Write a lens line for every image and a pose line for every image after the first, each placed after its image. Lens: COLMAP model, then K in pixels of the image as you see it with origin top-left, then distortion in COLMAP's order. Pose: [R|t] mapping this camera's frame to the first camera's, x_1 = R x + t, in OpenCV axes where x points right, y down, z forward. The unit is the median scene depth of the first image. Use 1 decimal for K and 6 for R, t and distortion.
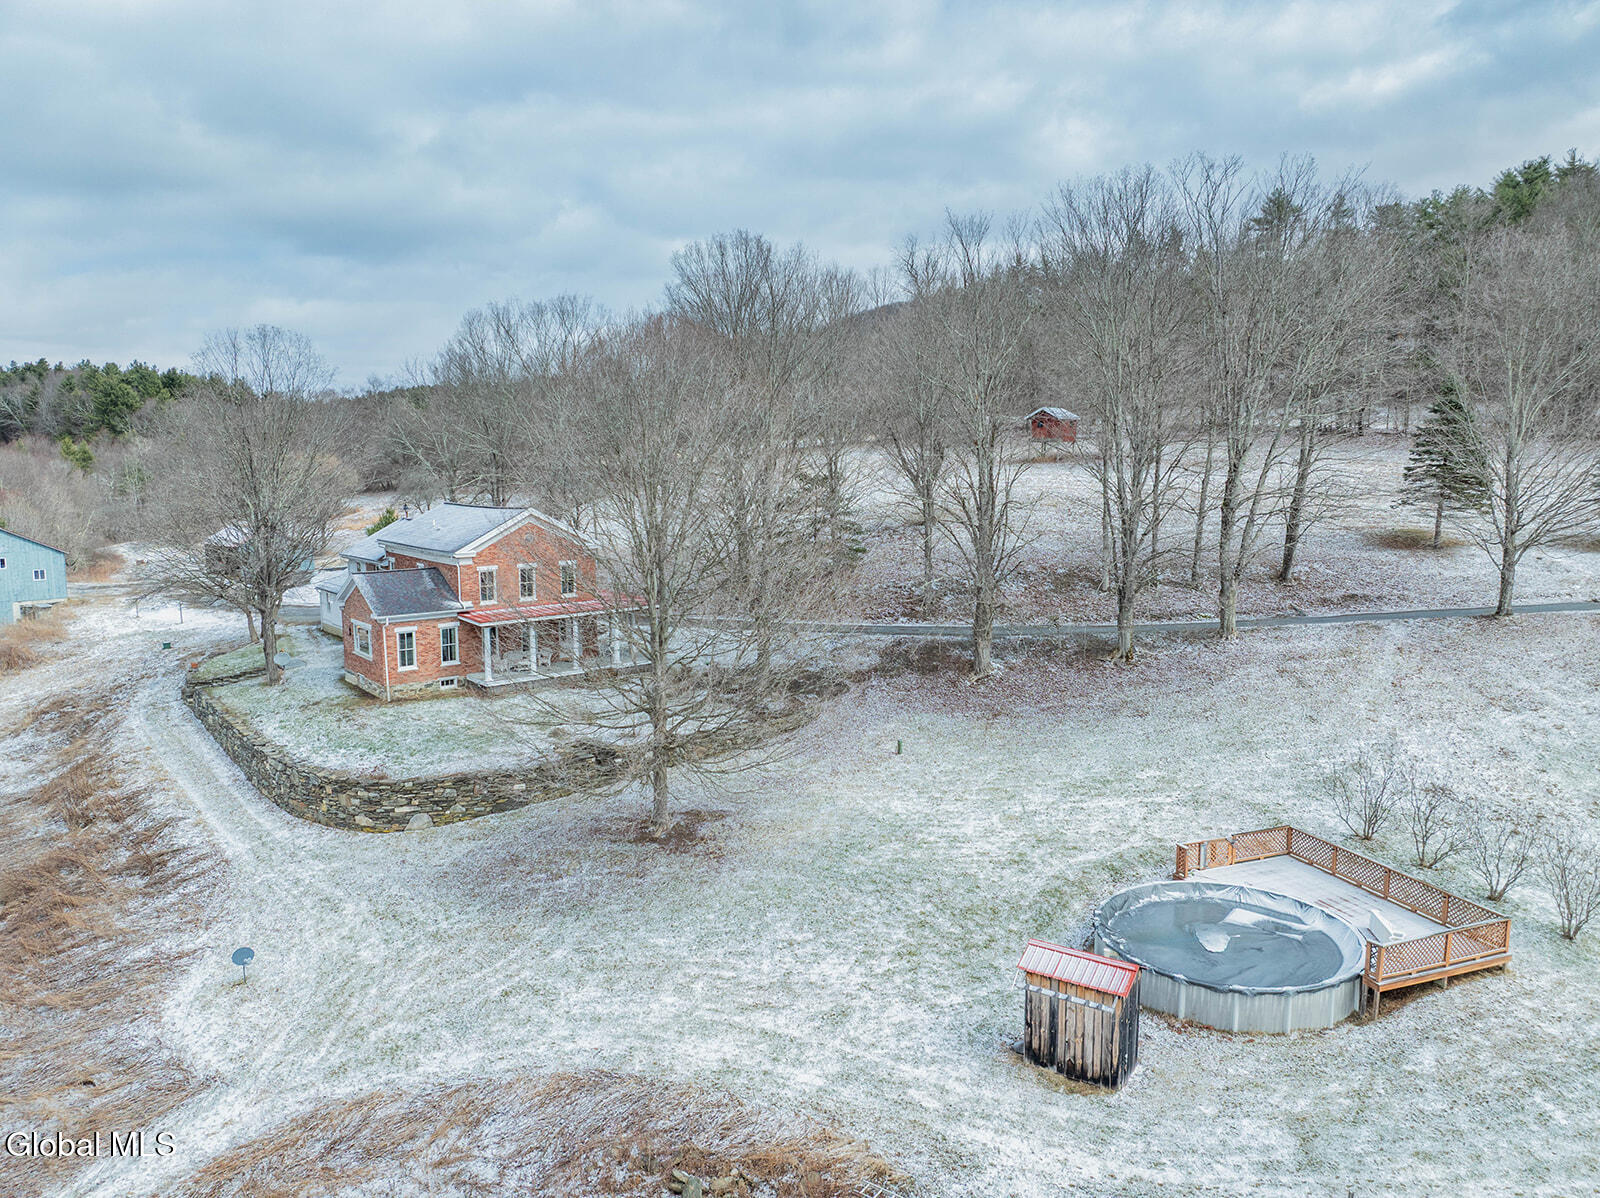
lens RADIAL K [[1138.8, 0, 797.6], [0, 1138.8, 604.4], [0, 0, 1]] dist [-0.036356, -0.002302]
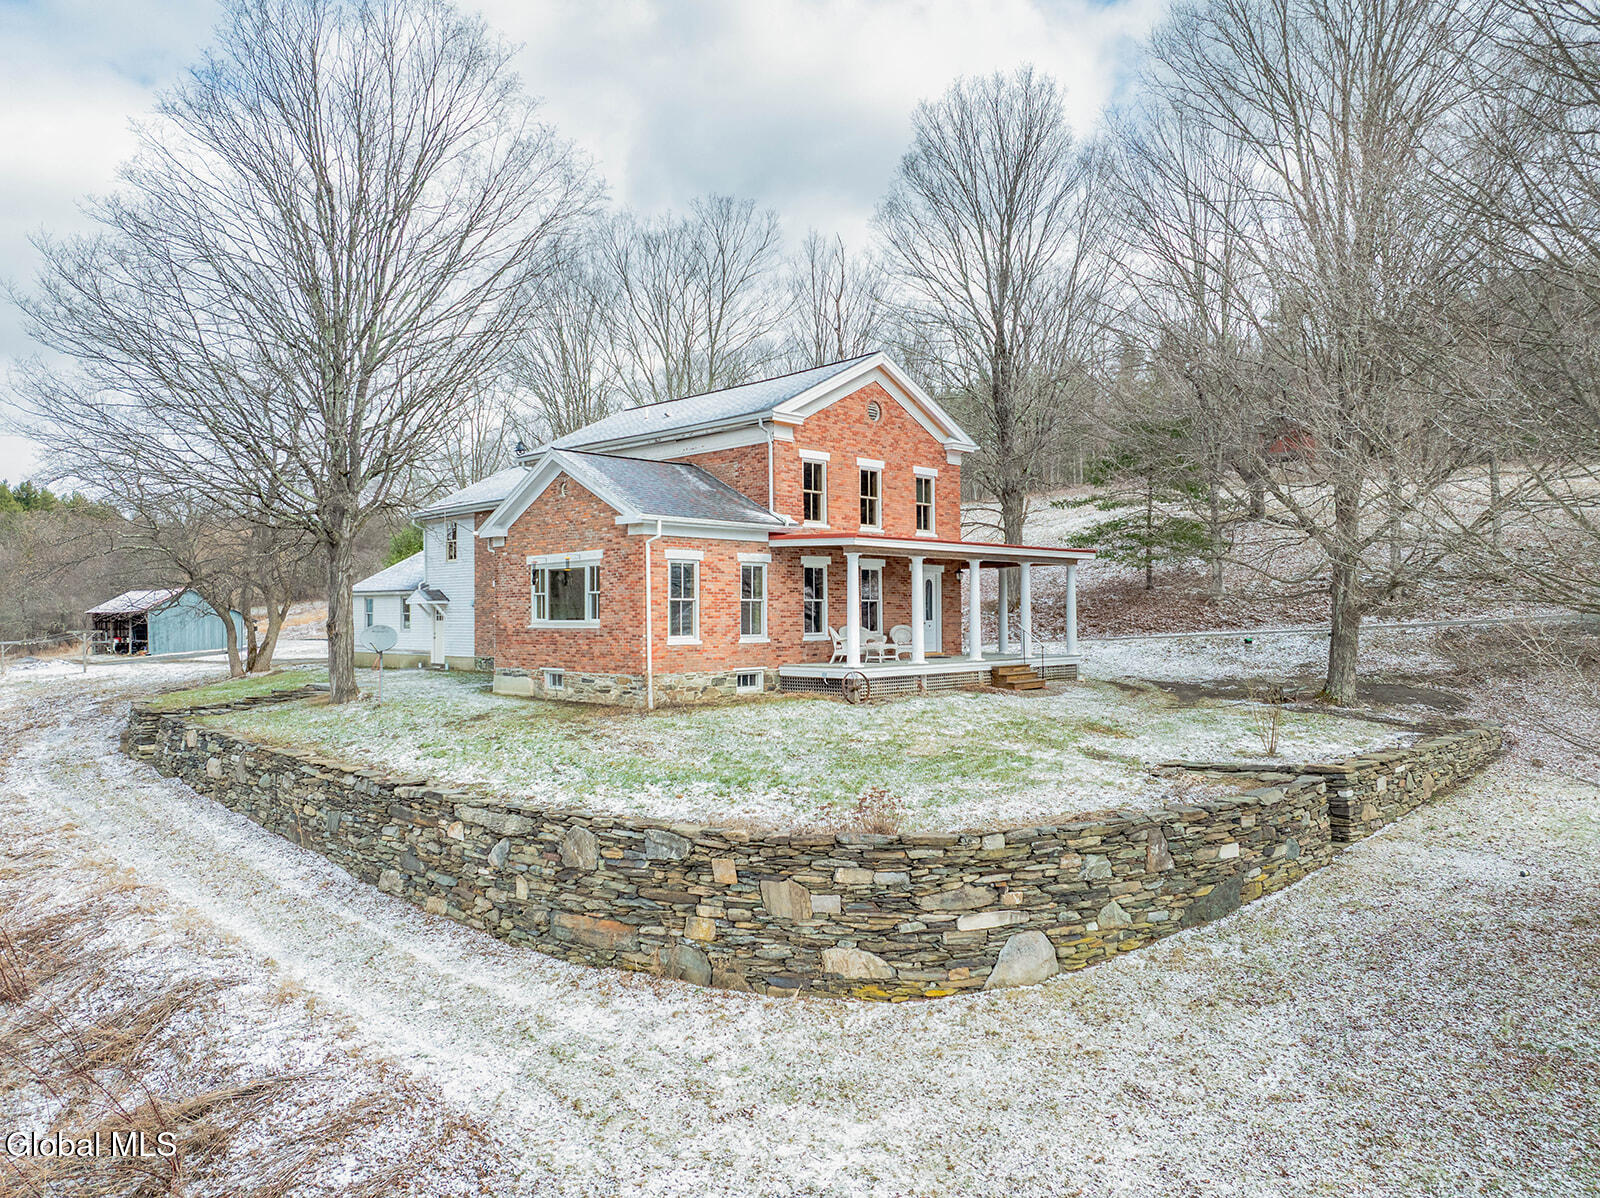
lens RADIAL K [[1138.8, 0, 801.8], [0, 1138.8, 593.9], [0, 0, 1]] dist [-0.036356, -0.002302]
pose [[0.993307, 0.000932, 0.115497, -0.409533], [0.016877, 0.988063, -0.153120, 0.128354], [-0.114262, 0.154045, 0.981435, 0.628314]]
